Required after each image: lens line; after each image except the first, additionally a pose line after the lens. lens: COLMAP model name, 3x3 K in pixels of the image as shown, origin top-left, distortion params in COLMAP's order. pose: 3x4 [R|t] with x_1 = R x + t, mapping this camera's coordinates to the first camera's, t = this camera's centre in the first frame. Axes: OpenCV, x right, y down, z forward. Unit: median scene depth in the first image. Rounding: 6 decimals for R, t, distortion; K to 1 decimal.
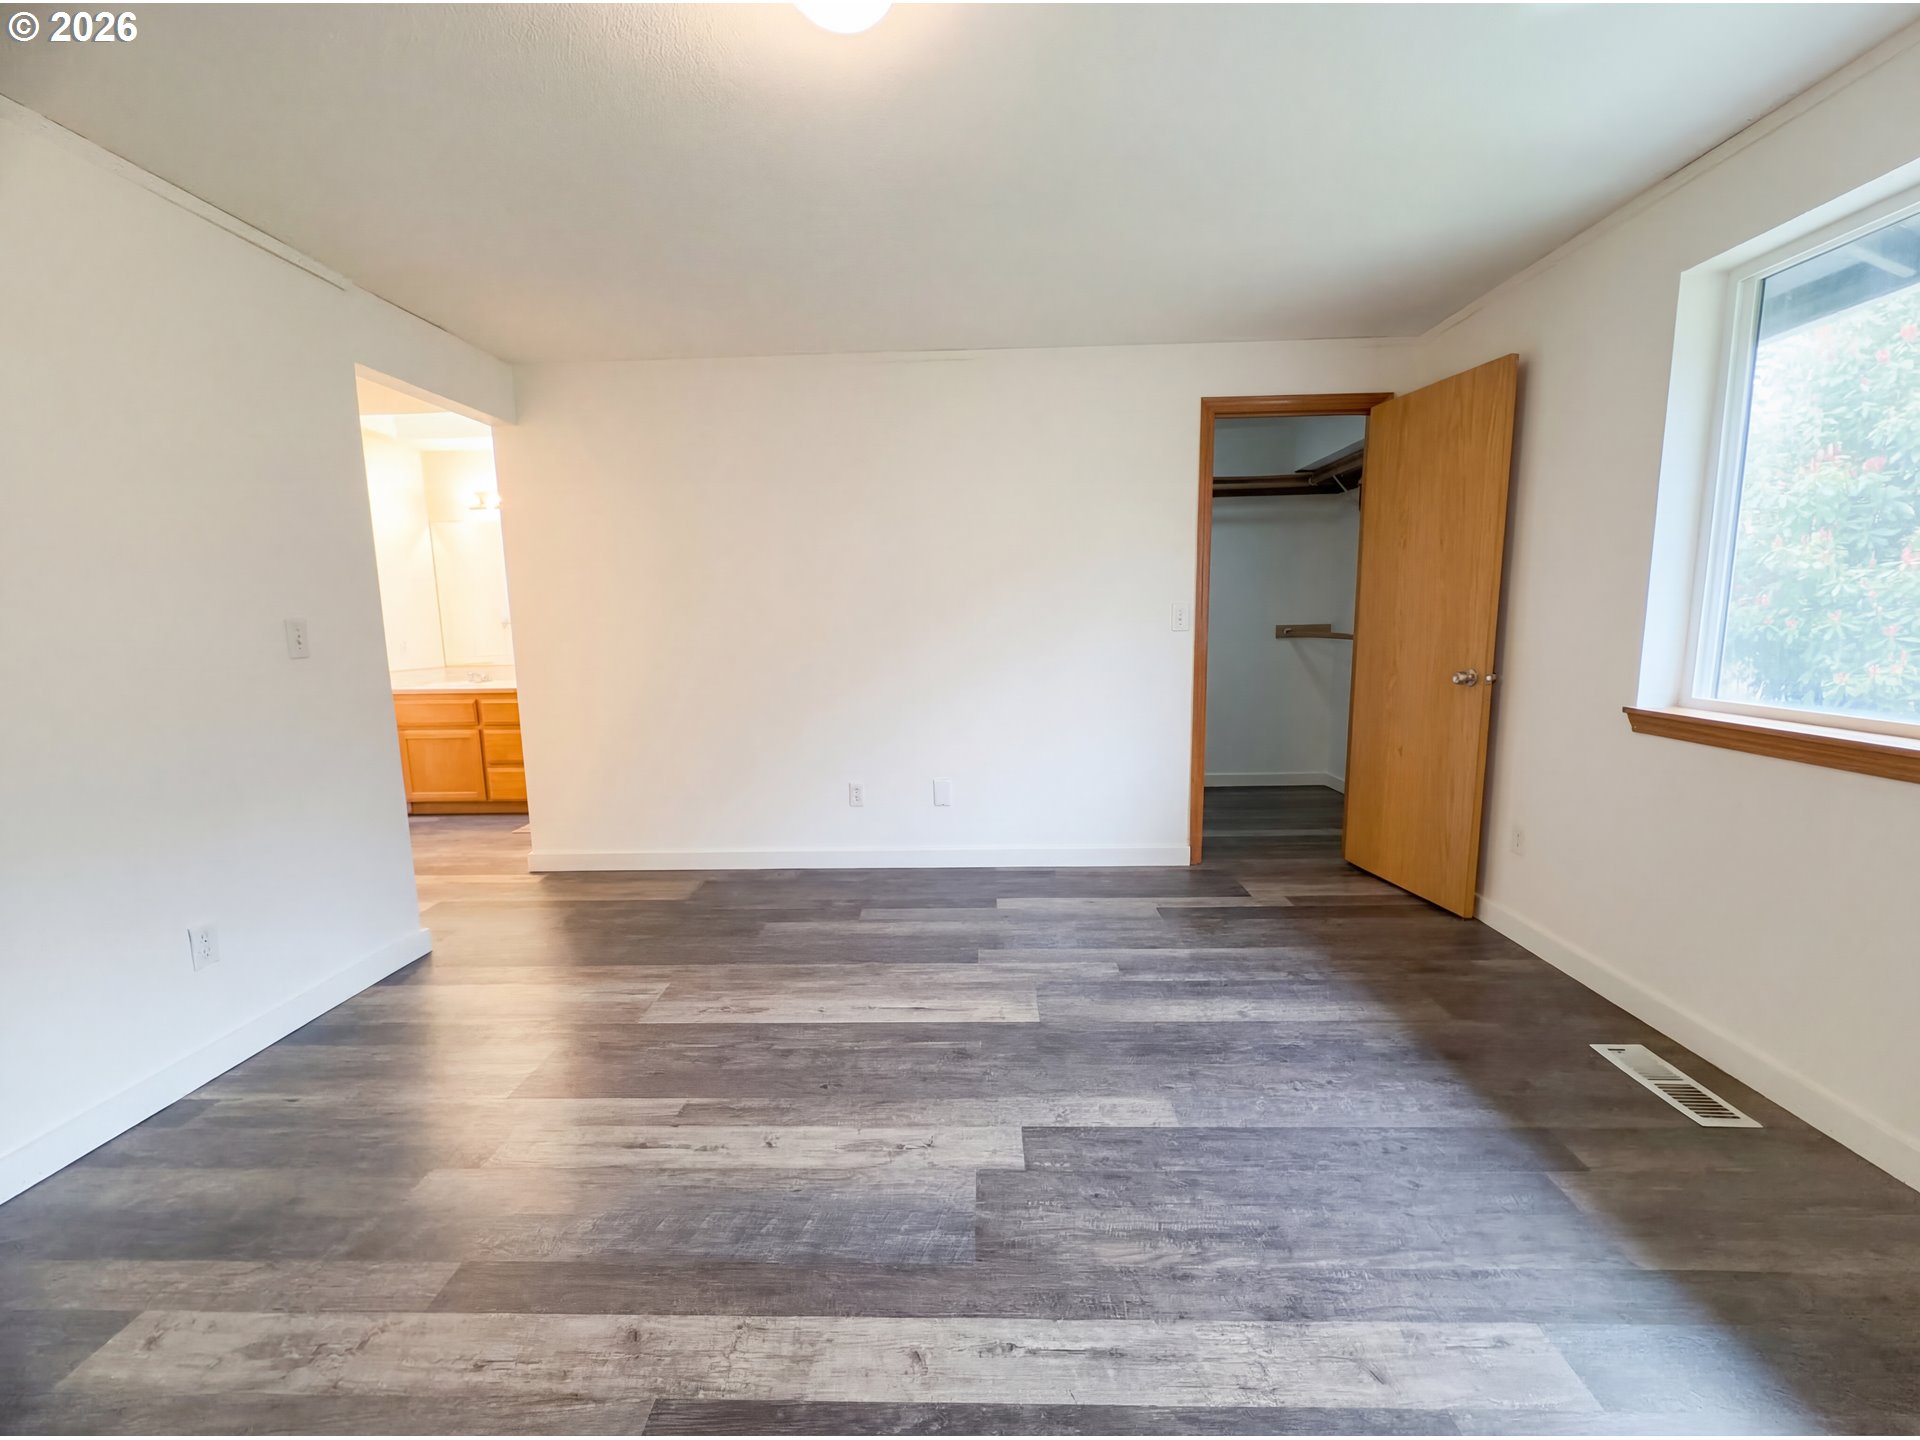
lens RADIAL K [[764.3, 0, 960.0], [0, 764.3, 720.0], [0, 0, 1]] dist [0.000601, 0.000037]
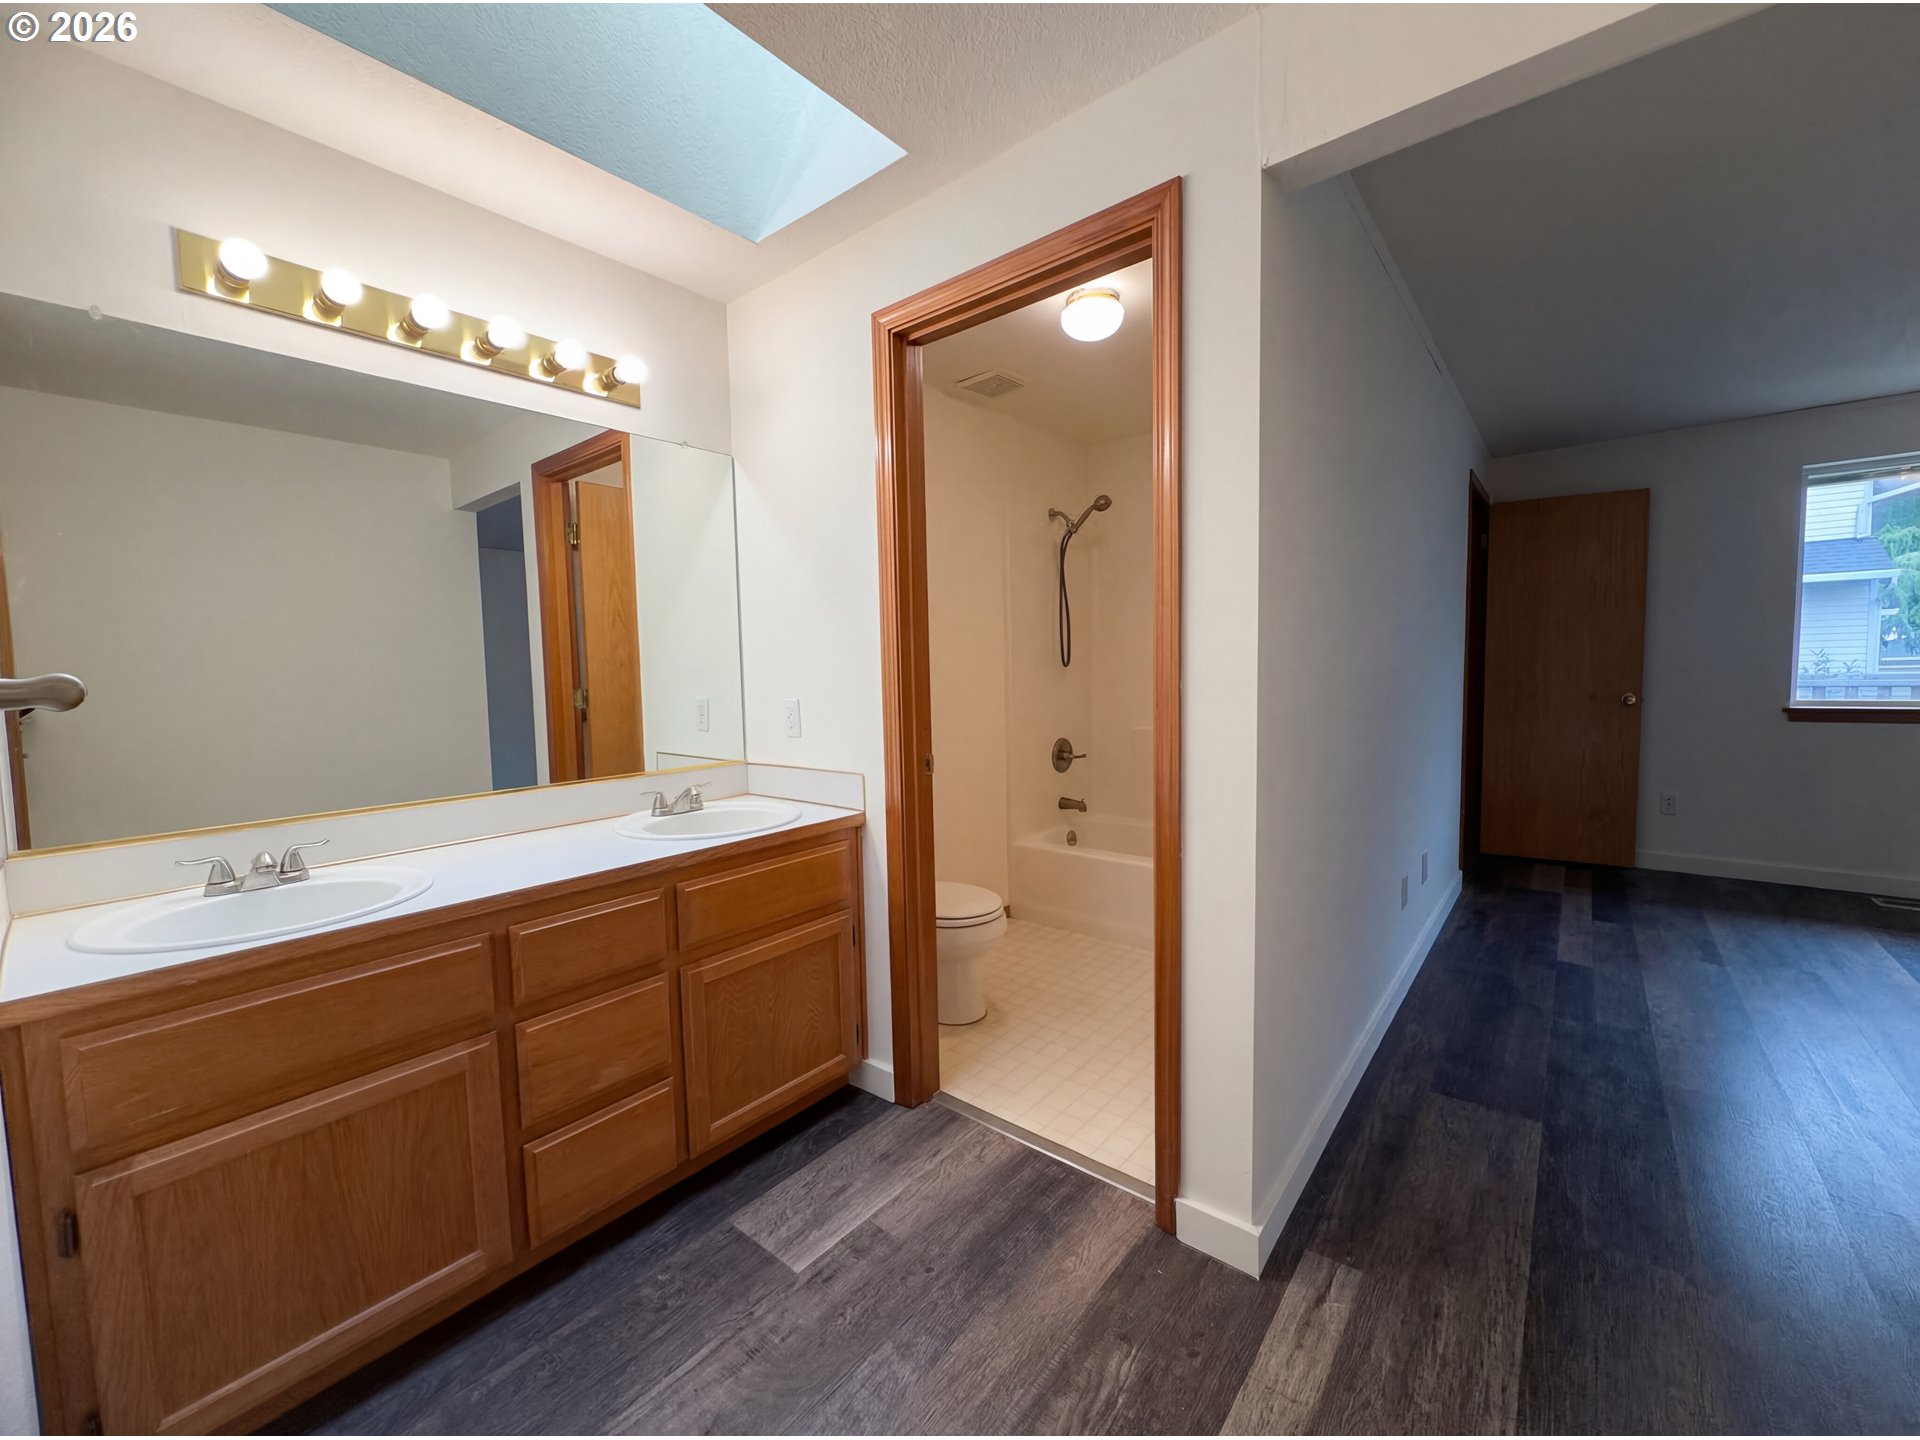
lens RADIAL K [[764.3, 0, 960.0], [0, 764.3, 720.0], [0, 0, 1]] dist [0.000601, 0.000037]
pose [[0.610595, -0.054749, 0.790048, -1.059243], [0.124802, 0.991794, -0.027725, -0.113009], [-0.782047, 0.115528, 0.612418, 0.917584]]
